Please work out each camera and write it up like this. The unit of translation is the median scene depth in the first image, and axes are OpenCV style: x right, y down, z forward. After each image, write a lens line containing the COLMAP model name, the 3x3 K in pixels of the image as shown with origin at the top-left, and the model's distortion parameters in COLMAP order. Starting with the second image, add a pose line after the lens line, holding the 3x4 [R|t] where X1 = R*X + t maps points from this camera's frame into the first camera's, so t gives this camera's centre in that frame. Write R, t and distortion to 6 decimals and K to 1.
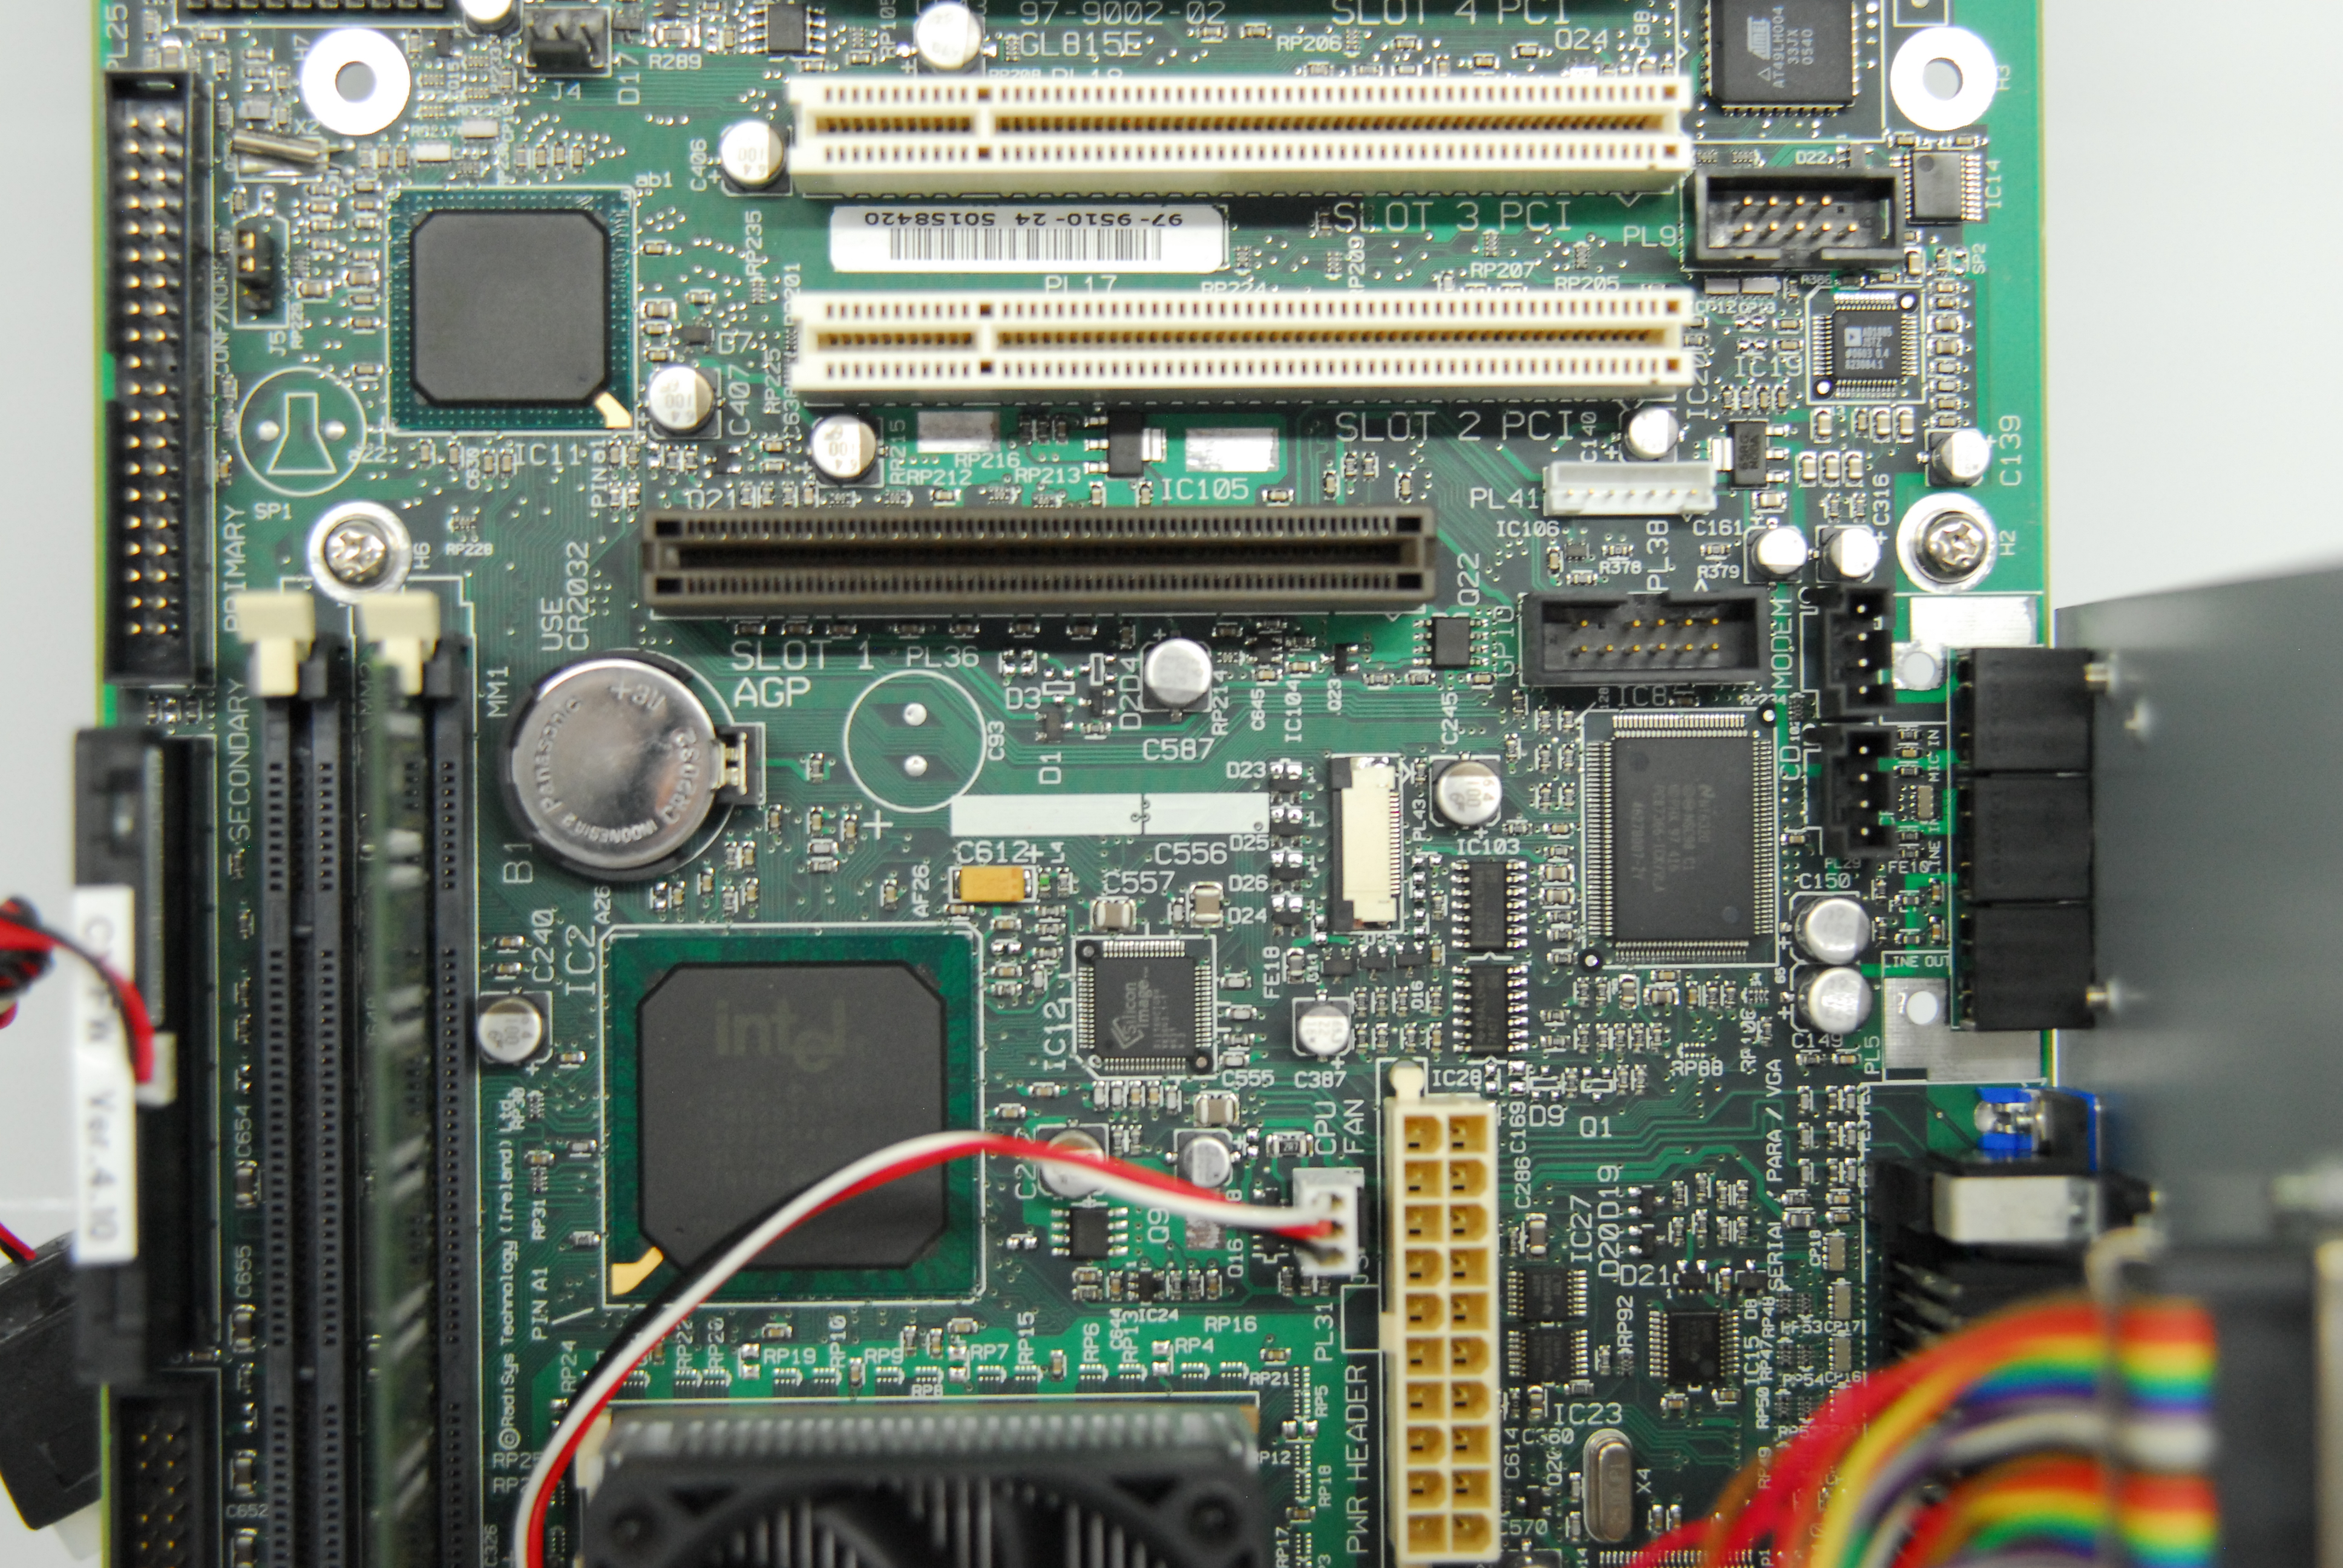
lens RADIAL K [[4110.1, 0, 1171.5], [0, 4110.1, 784.0], [0, 0, 1]] dist [-0.030593, 0.137445]
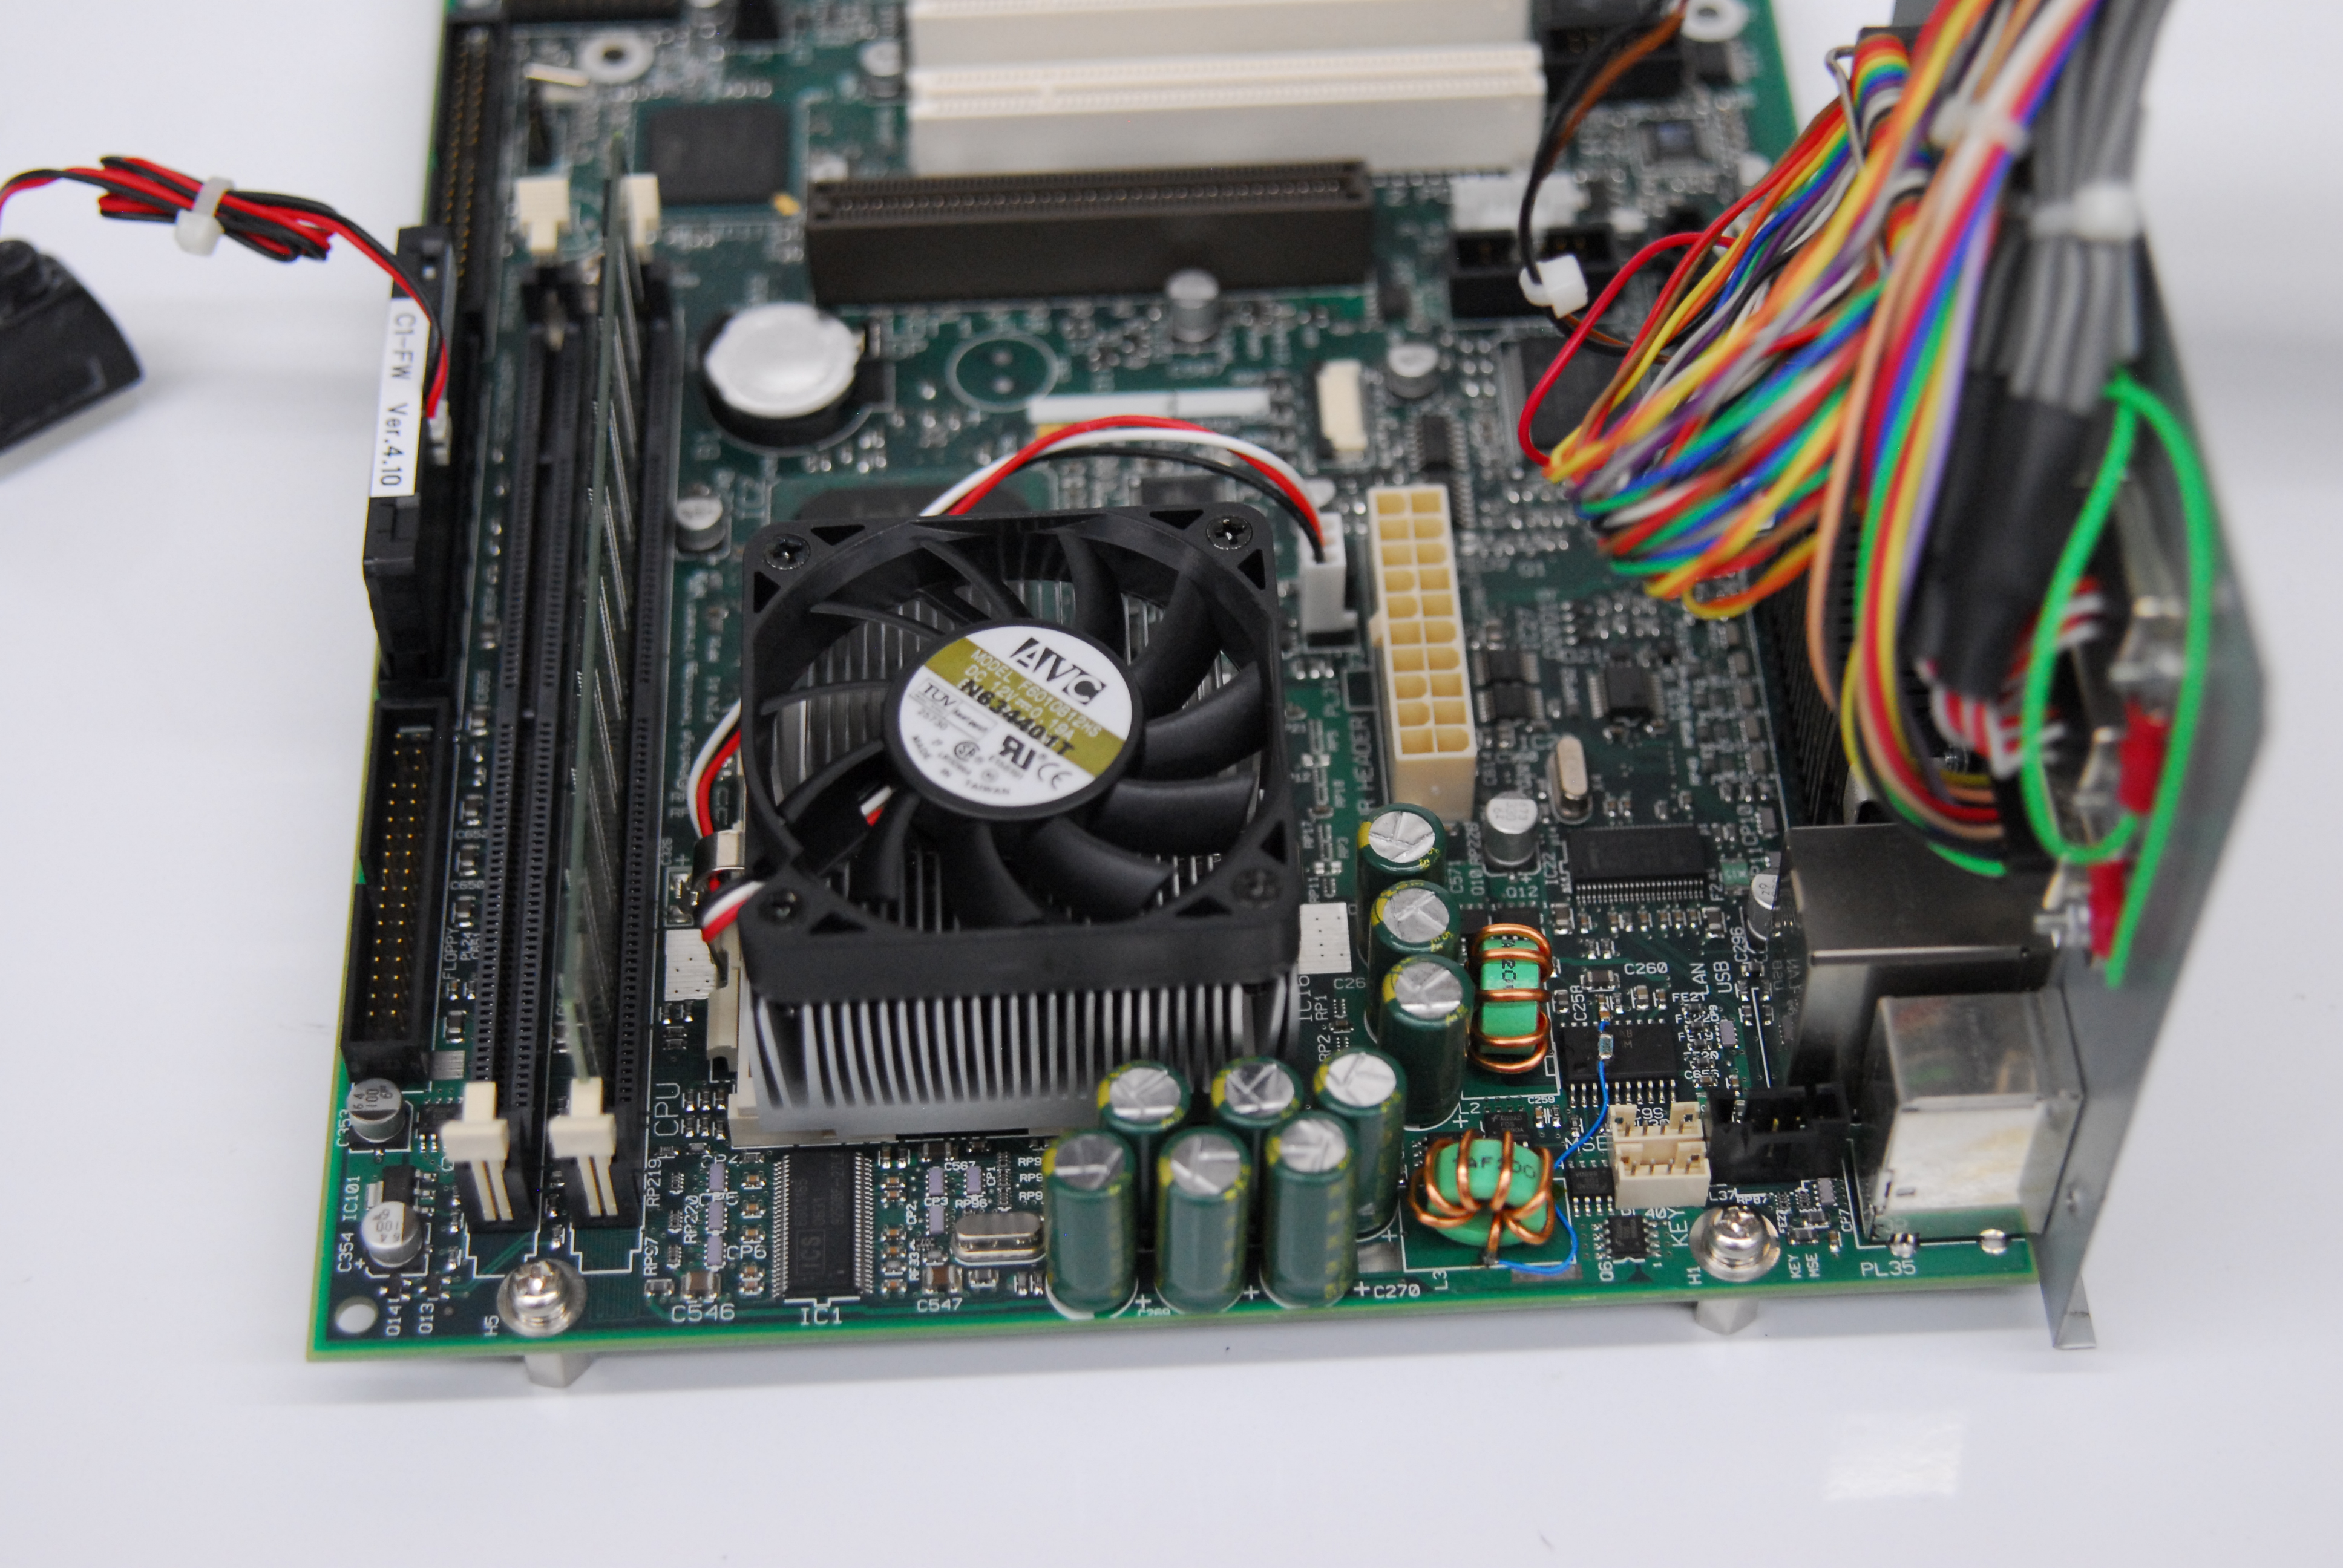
lens RADIAL K [[4110.1, 0, 1171.5], [0, 4110.1, 784.0], [0, 0, 1]] dist [-0.030593, 0.137445]
pose [[0.998389, -0.055674, -0.010931, 0.000479], [0.037096, 0.786324, -0.616699, 0.931517], [0.042929, 0.615301, 0.787123, 0.020526]]
